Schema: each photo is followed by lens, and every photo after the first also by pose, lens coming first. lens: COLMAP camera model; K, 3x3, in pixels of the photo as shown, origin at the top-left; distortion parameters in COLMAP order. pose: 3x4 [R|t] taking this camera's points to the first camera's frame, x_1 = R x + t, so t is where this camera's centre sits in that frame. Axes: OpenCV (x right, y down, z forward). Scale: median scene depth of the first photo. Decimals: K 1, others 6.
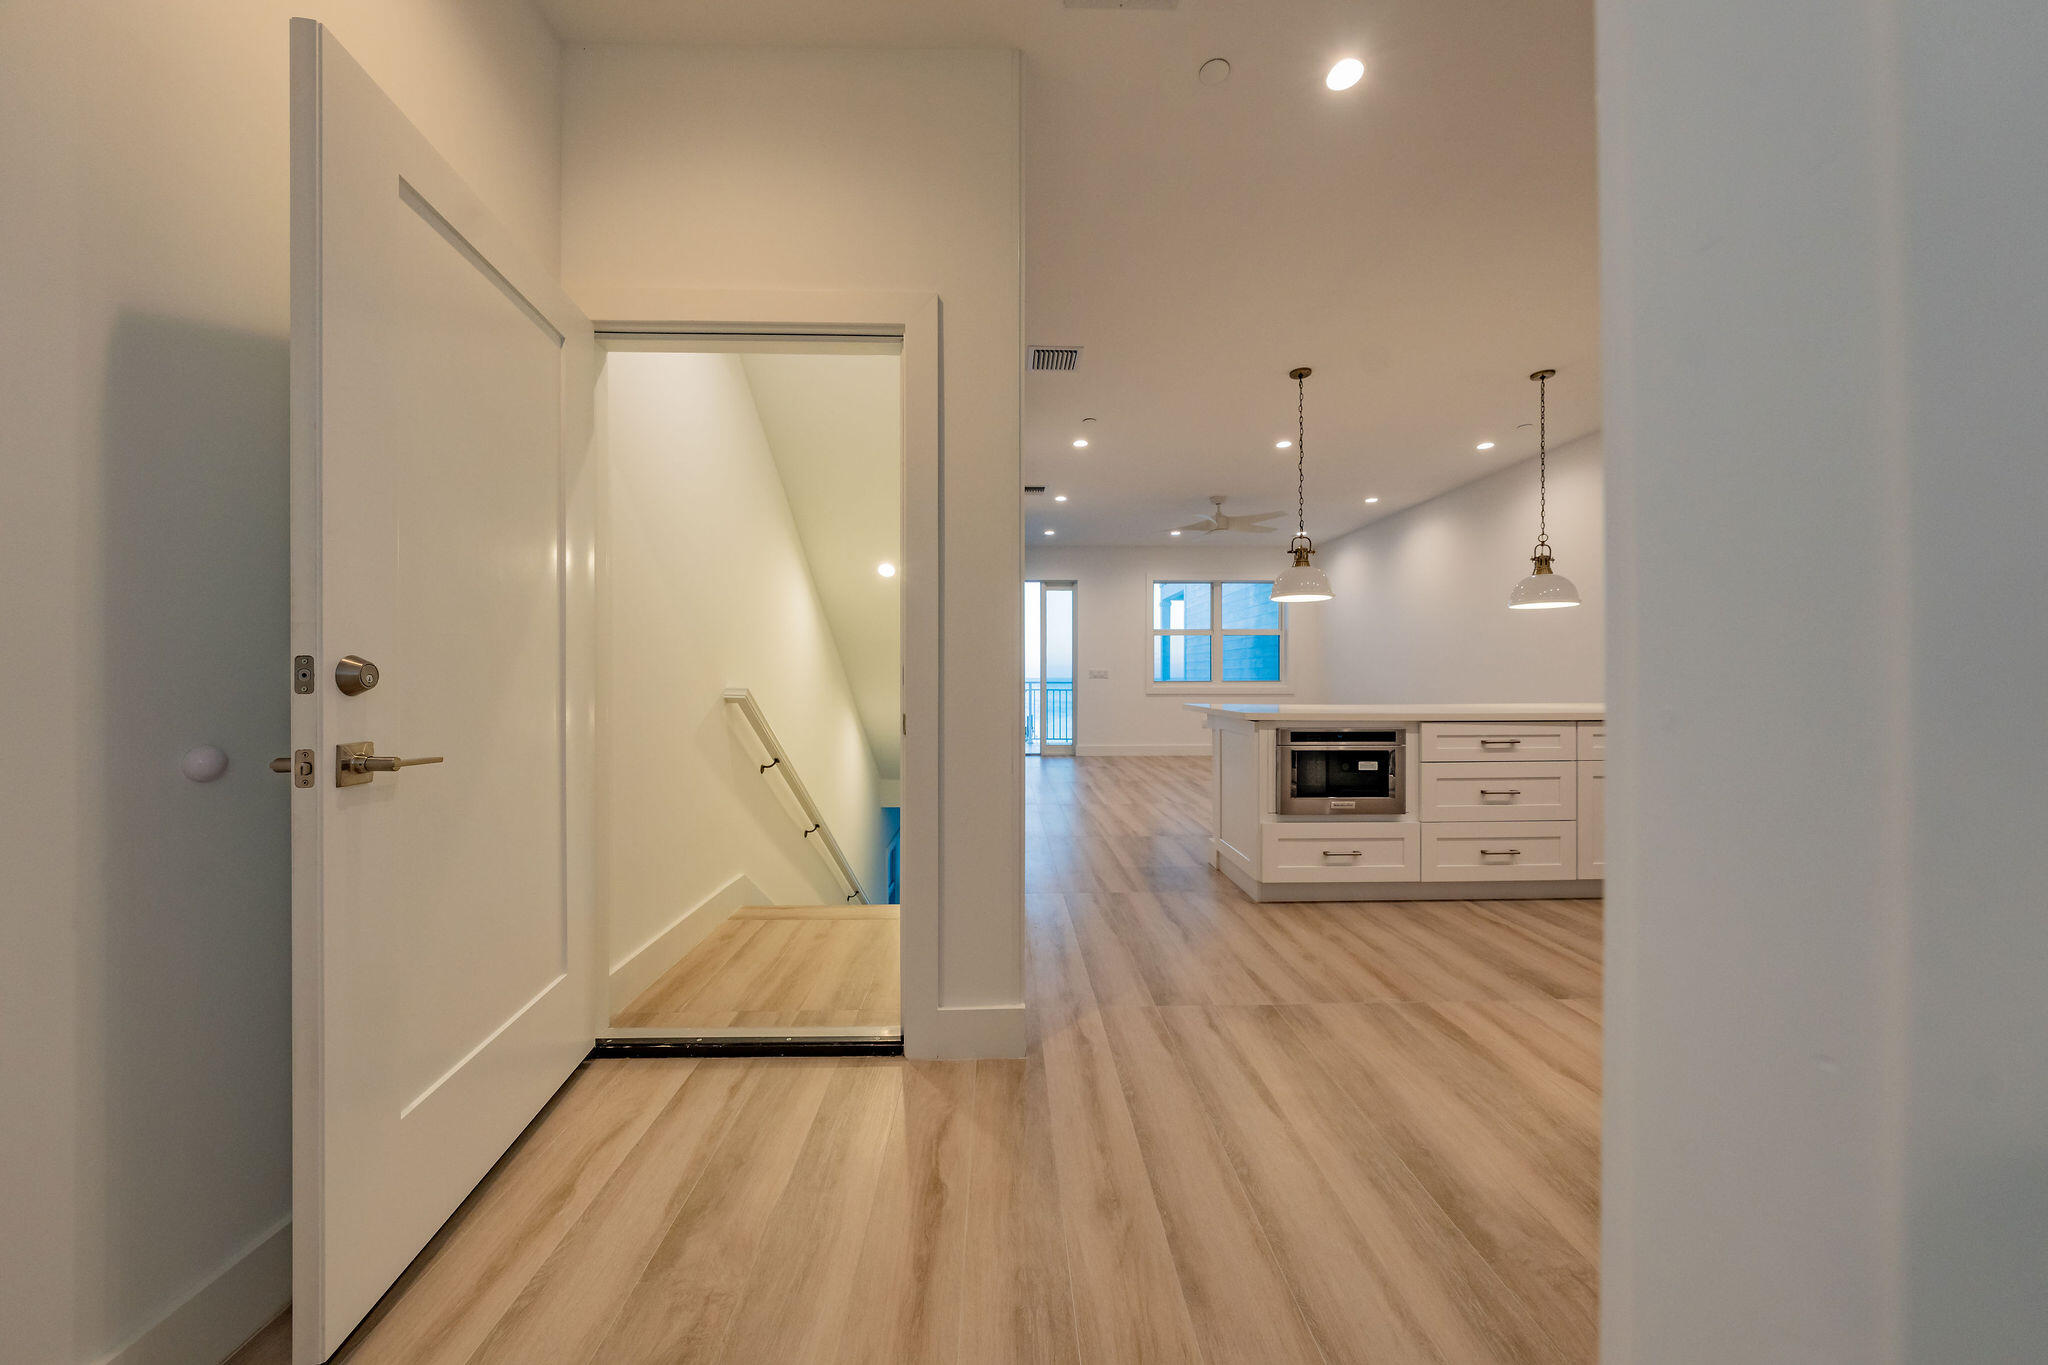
lens RADIAL K [[690.7, 0, 1026.3], [0, 690.7, 680.7], [0, 0, 1]] dist [-0.000414, -0.000103]
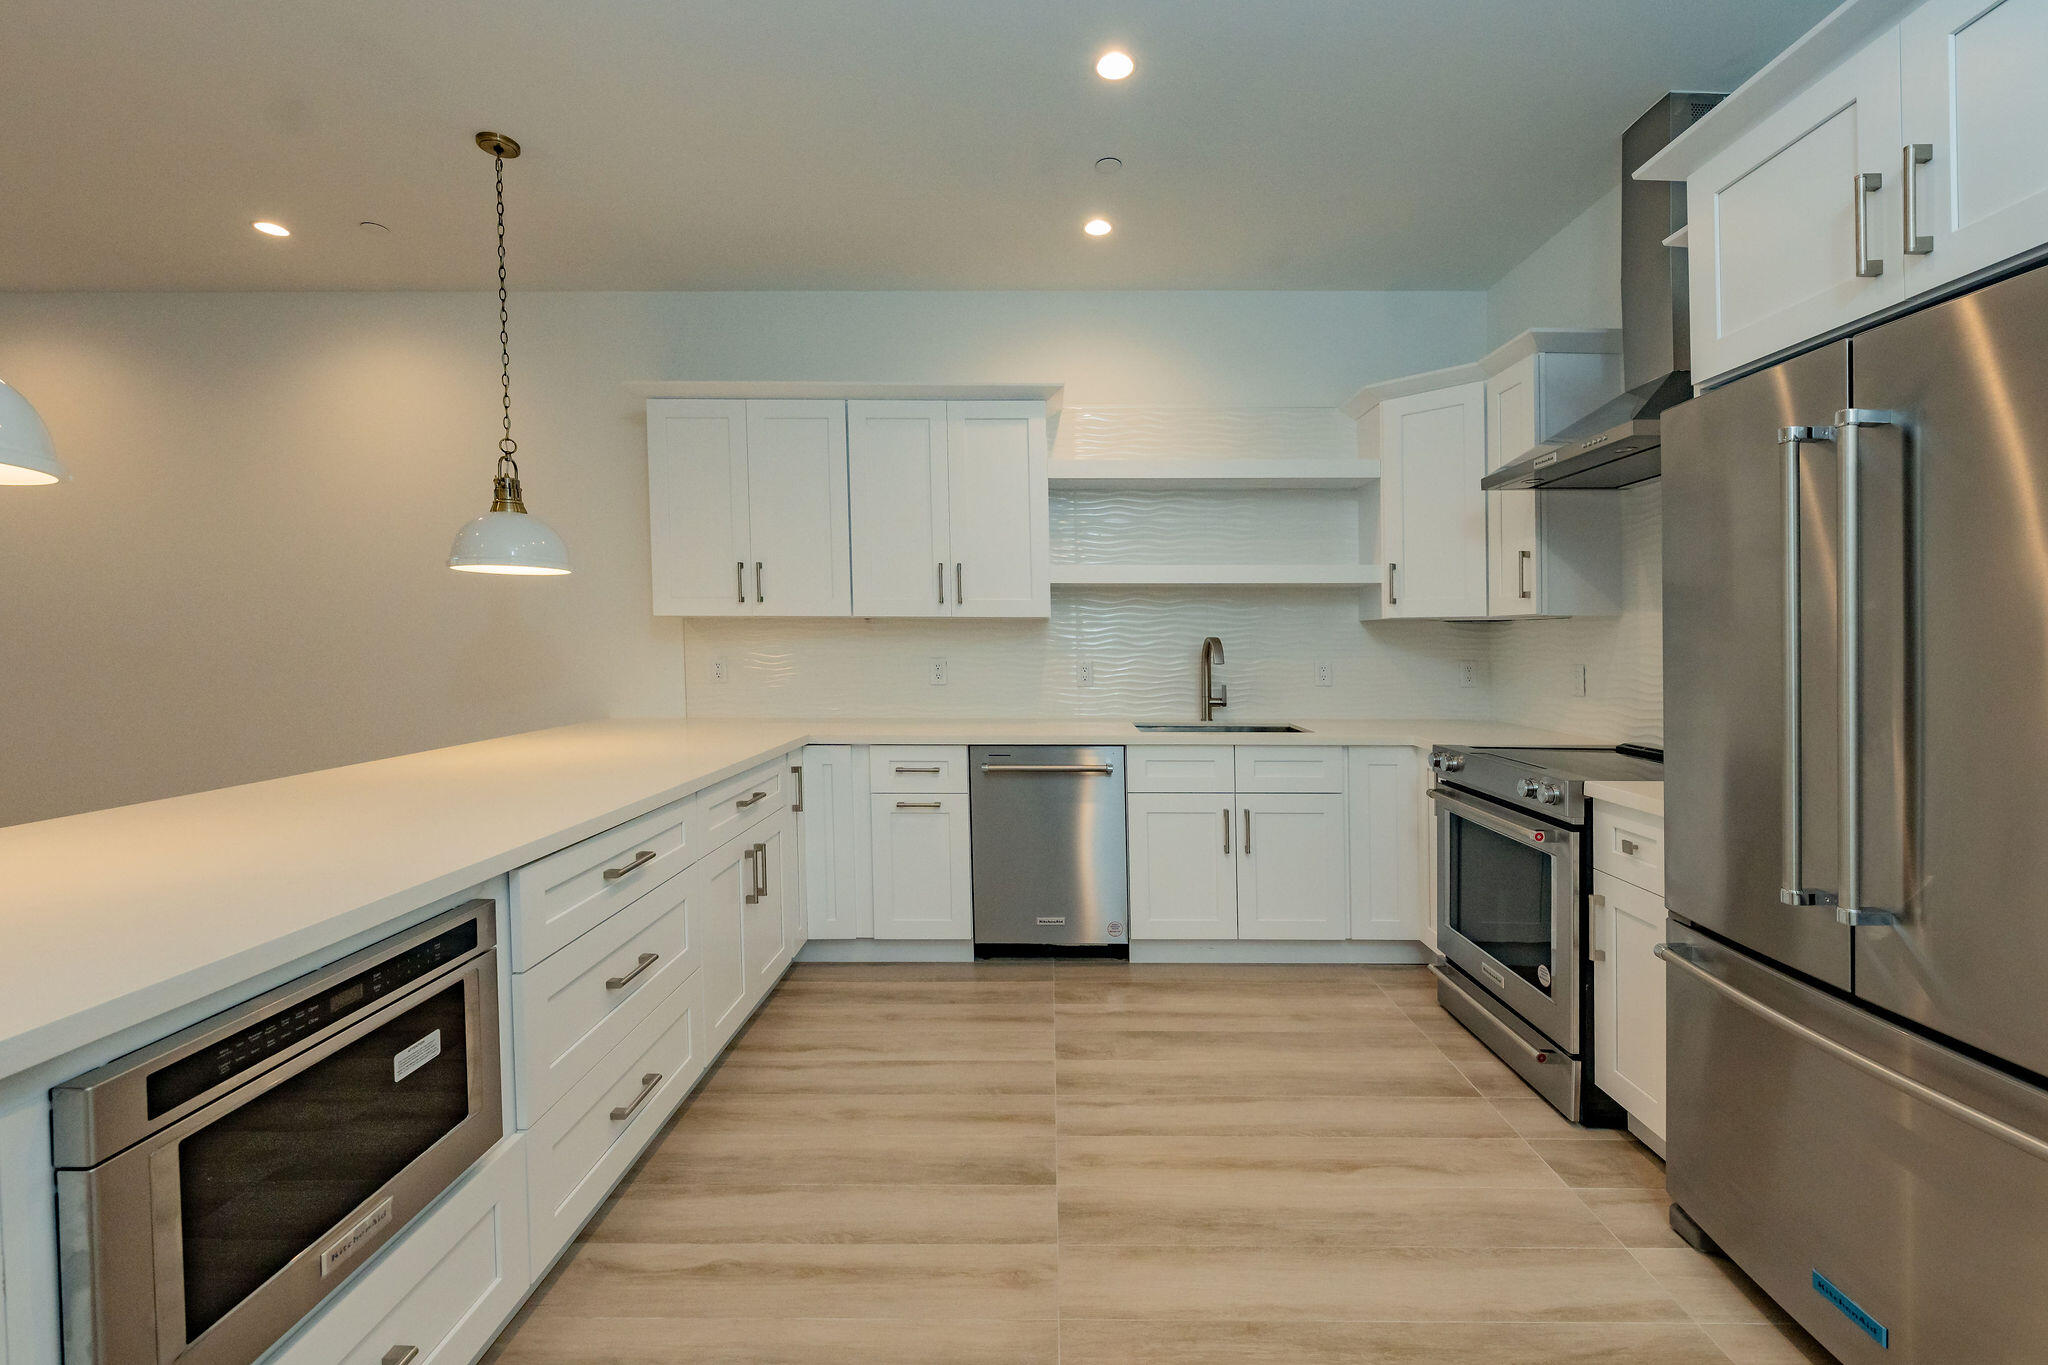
lens RADIAL K [[831.5, 0, 1050.1], [0, 831.5, 654.4], [0, 0, 1]] dist [-0.000338, -0.000087]
pose [[0.037471, -0.012432, 0.999220, 0.104879], [0.009137, 0.999885, 0.012098, -0.045863], [-0.999256, 0.008676, 0.037580, 0.547436]]
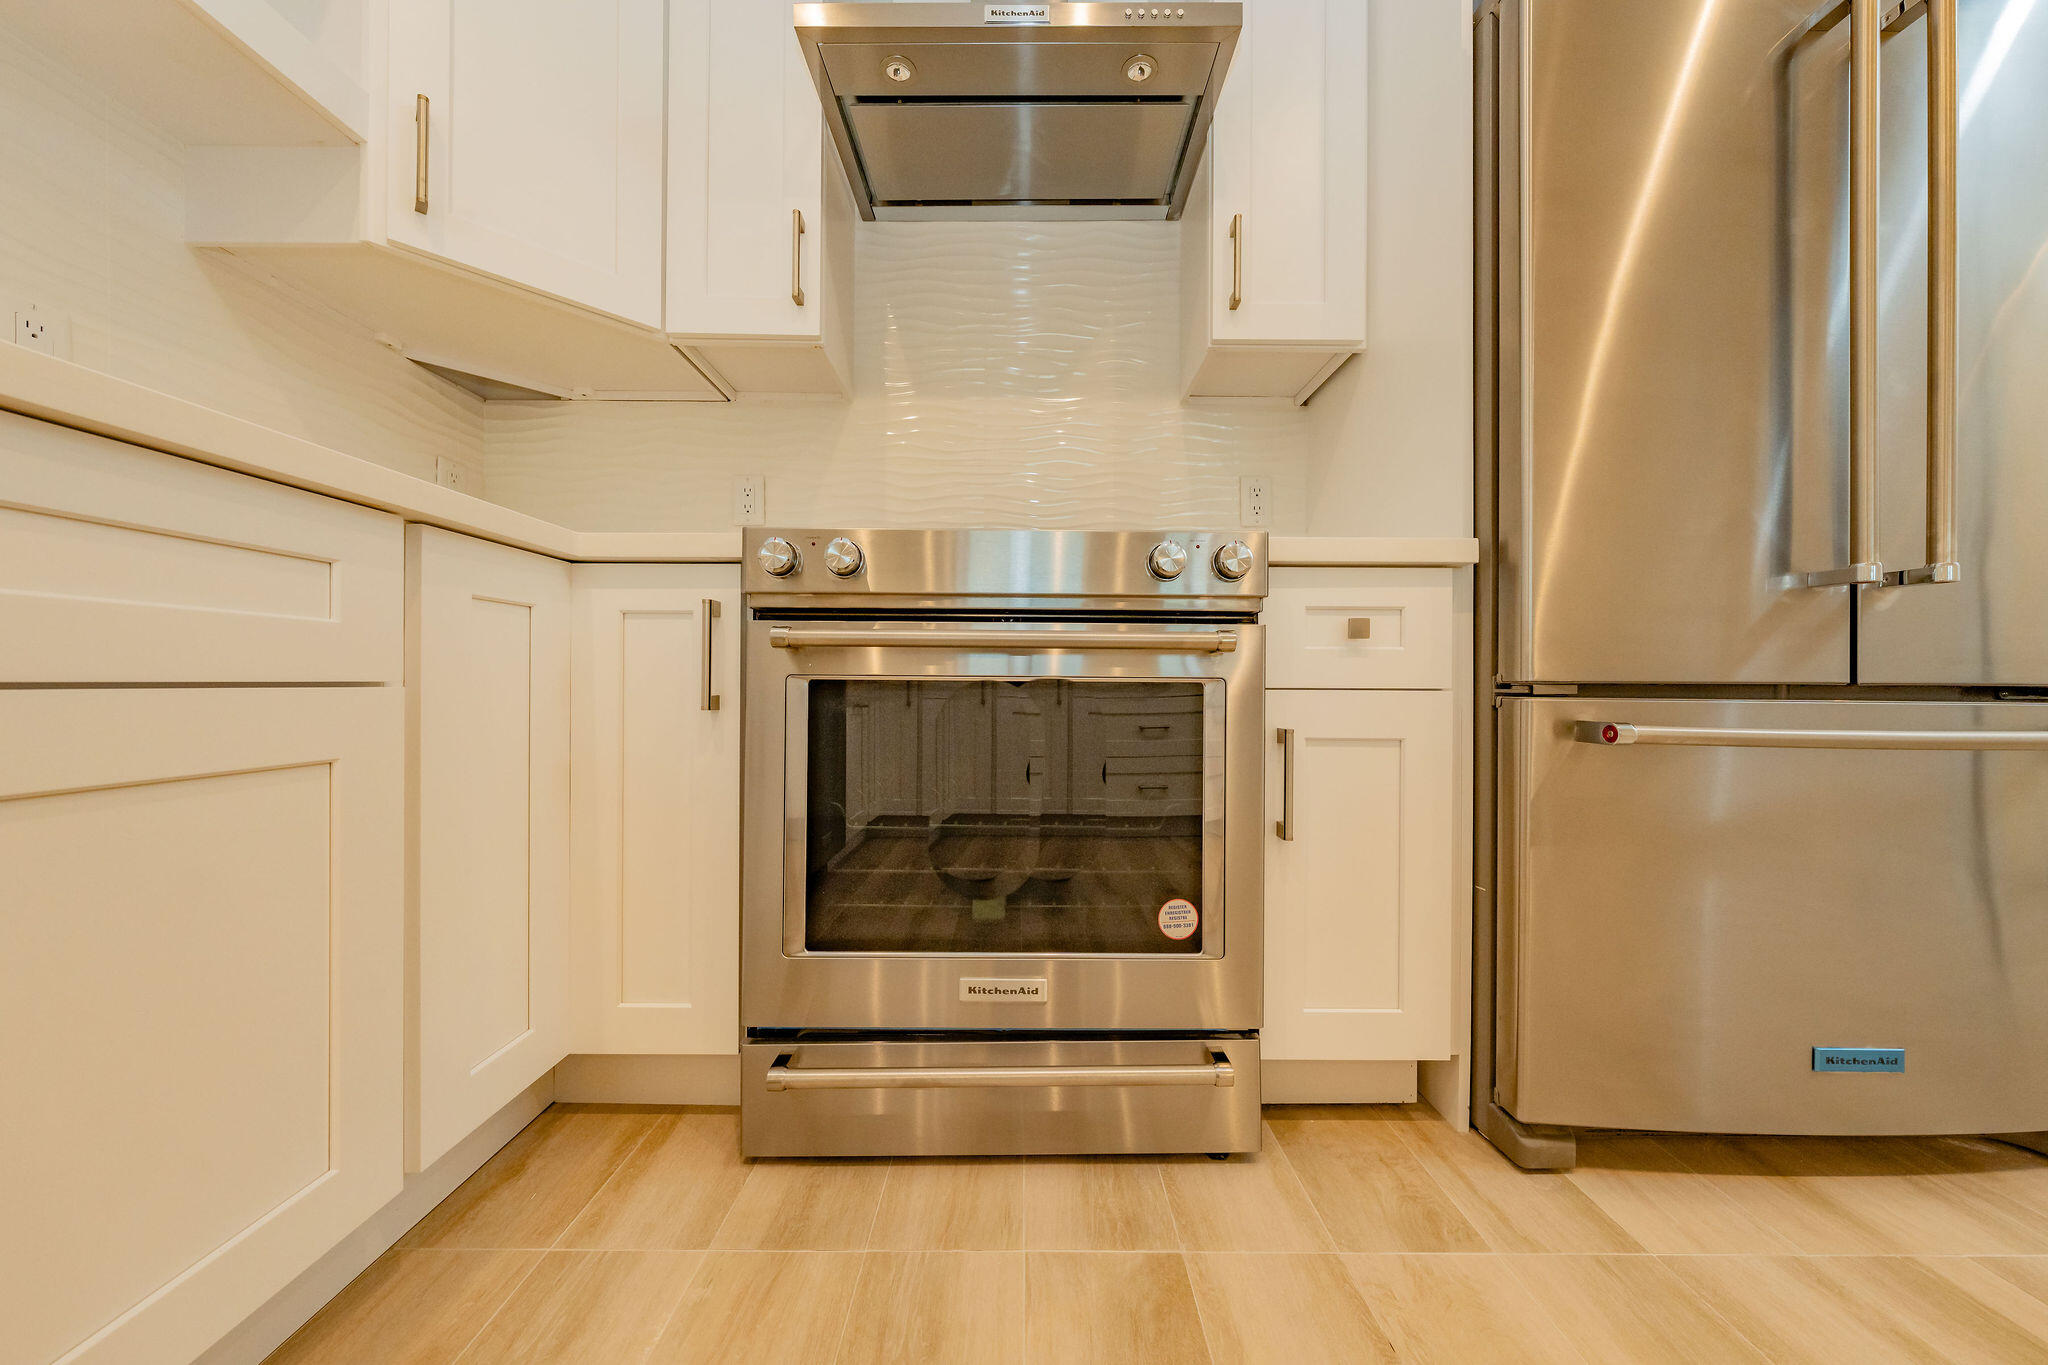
lens RADIAL K [[690.7, 0, 1026.3], [0, 690.7, 680.7], [0, 0, 1]] dist [-0.000414, -0.000103]
pose [[-0.999353, -0.000289, 0.035959, 0.675513], [-0.000725, 0.999926, -0.012110, 0.088998], [-0.035953, -0.012128, -0.999280, 0.488146]]
